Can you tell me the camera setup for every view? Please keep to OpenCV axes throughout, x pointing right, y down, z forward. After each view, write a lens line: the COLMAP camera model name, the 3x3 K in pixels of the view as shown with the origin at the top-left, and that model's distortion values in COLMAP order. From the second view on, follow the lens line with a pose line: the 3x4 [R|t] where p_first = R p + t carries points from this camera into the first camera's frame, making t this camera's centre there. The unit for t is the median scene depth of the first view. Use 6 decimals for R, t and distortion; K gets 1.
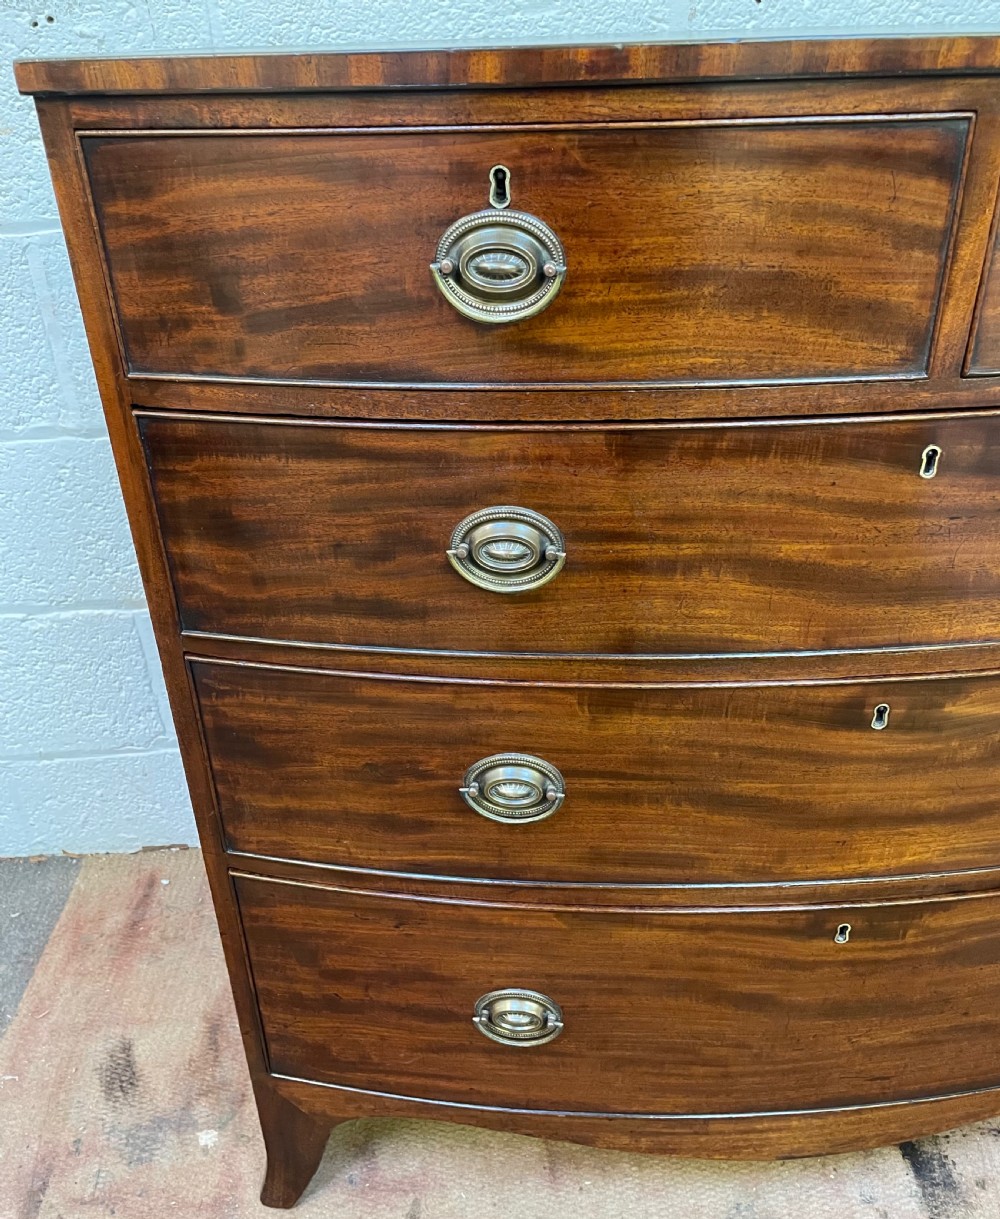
lens RADIAL K [[1018.4, 0, 491.8], [0, 1018.4, 599.7], [0, 0, 1]] dist [0.095890, -0.130026]
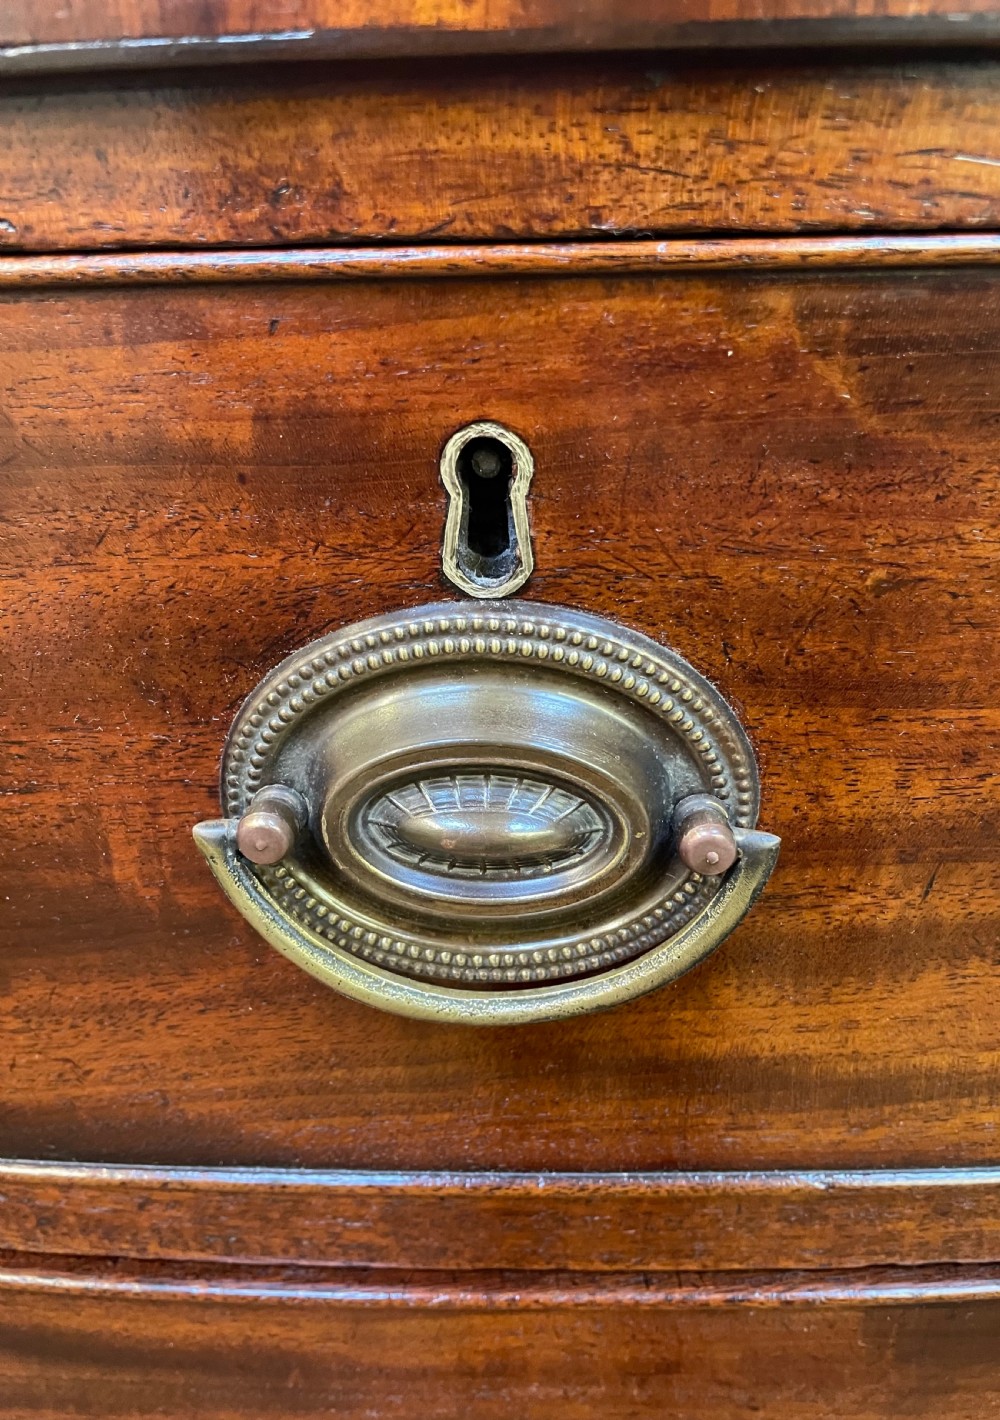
lens RADIAL K [[1094.9, 0, 507.7], [0, 1094.9, 712.9], [0, 0, 1]] dist [0.003120, 0.000466]
pose [[0.996935, -0.028145, 0.073002, -0.005419], [0.033986, 0.996211, -0.080049, -0.292879], [-0.070473, 0.082285, 0.994114, 0.663960]]
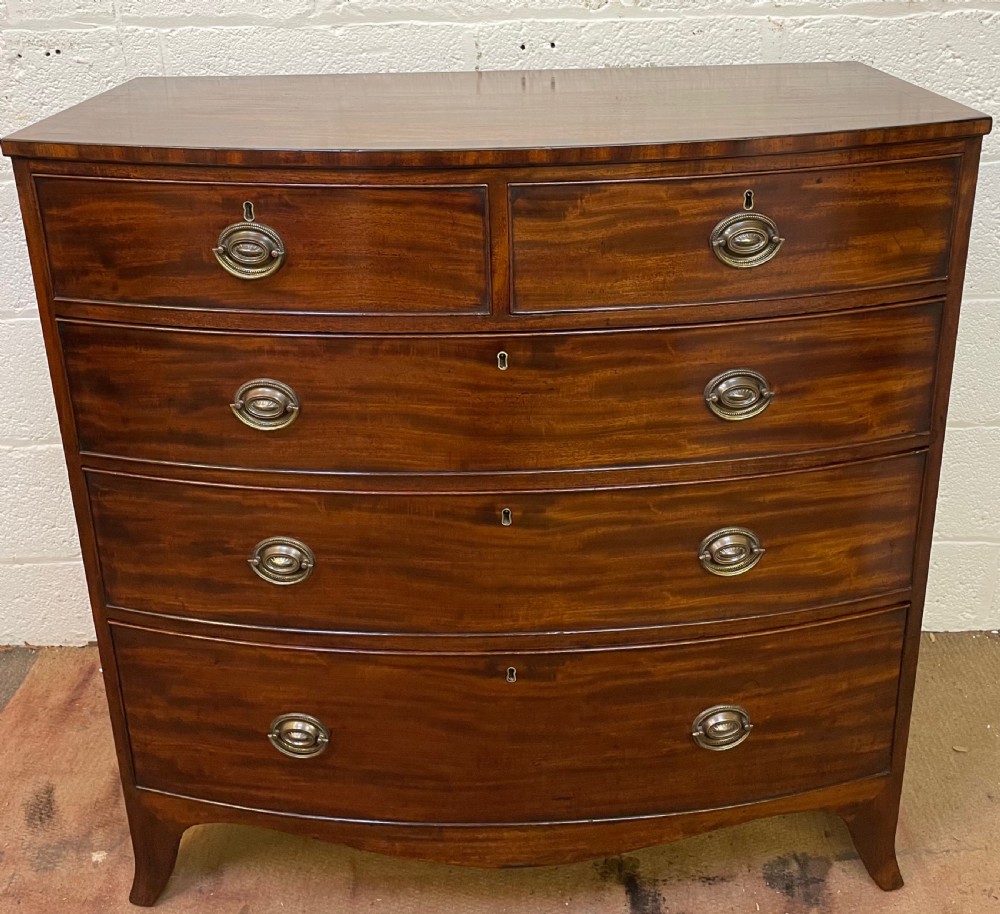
lens RADIAL K [[1064.3, 0, 506.5], [0, 1064.3, 283.6], [0, 0, 1]] dist [0.099084, -0.127596]
pose [[0.998620, 0.024387, -0.046512, 0.497783], [-0.031695, 0.986033, -0.163505, 0.030903], [0.041875, 0.164753, 0.985446, -0.771418]]
